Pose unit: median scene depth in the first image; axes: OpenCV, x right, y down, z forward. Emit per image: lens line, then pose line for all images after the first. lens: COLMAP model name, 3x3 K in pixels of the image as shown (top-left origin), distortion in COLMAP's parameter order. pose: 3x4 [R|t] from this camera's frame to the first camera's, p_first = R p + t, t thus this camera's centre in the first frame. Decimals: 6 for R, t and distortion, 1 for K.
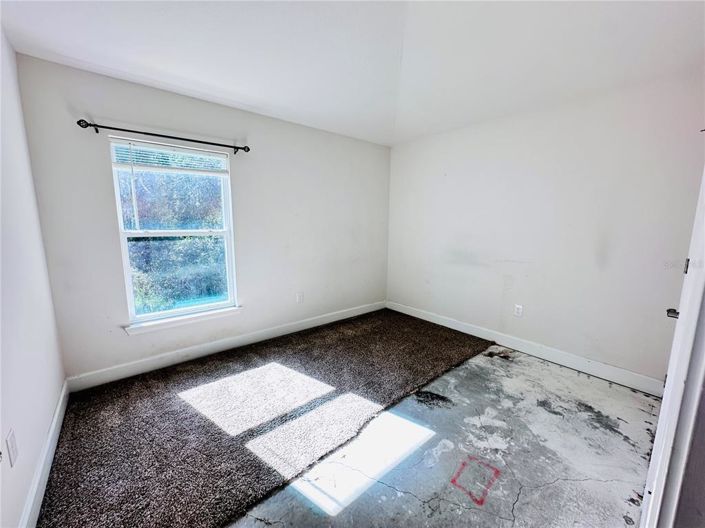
lens RADIAL K [[285.7, 0, 352.5], [0, 285.7, 264.0], [0, 0, 1]] dist [0.001197, 0.000111]
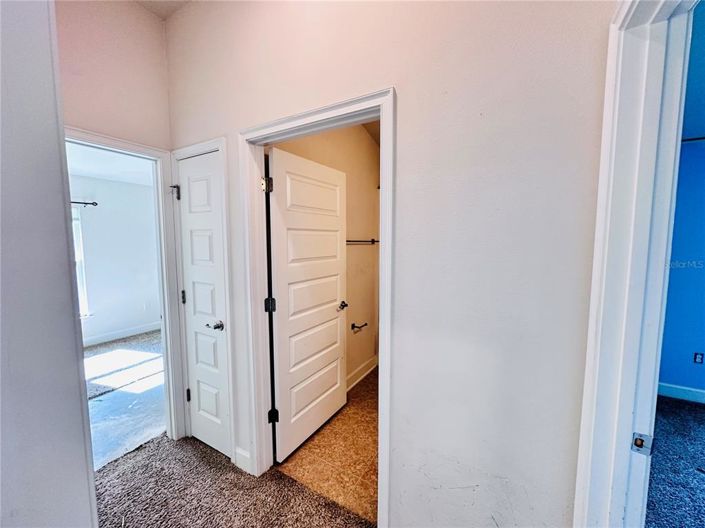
lens RADIAL K [[285.7, 0, 352.5], [0, 285.7, 264.0], [0, 0, 1]] dist [0.001197, 0.000111]
pose [[0.937876, -0.031770, 0.345514, 0.361299], [0.056010, 0.996602, -0.060397, 0.070617], [-0.342421, 0.075997, 0.936468, -0.823462]]
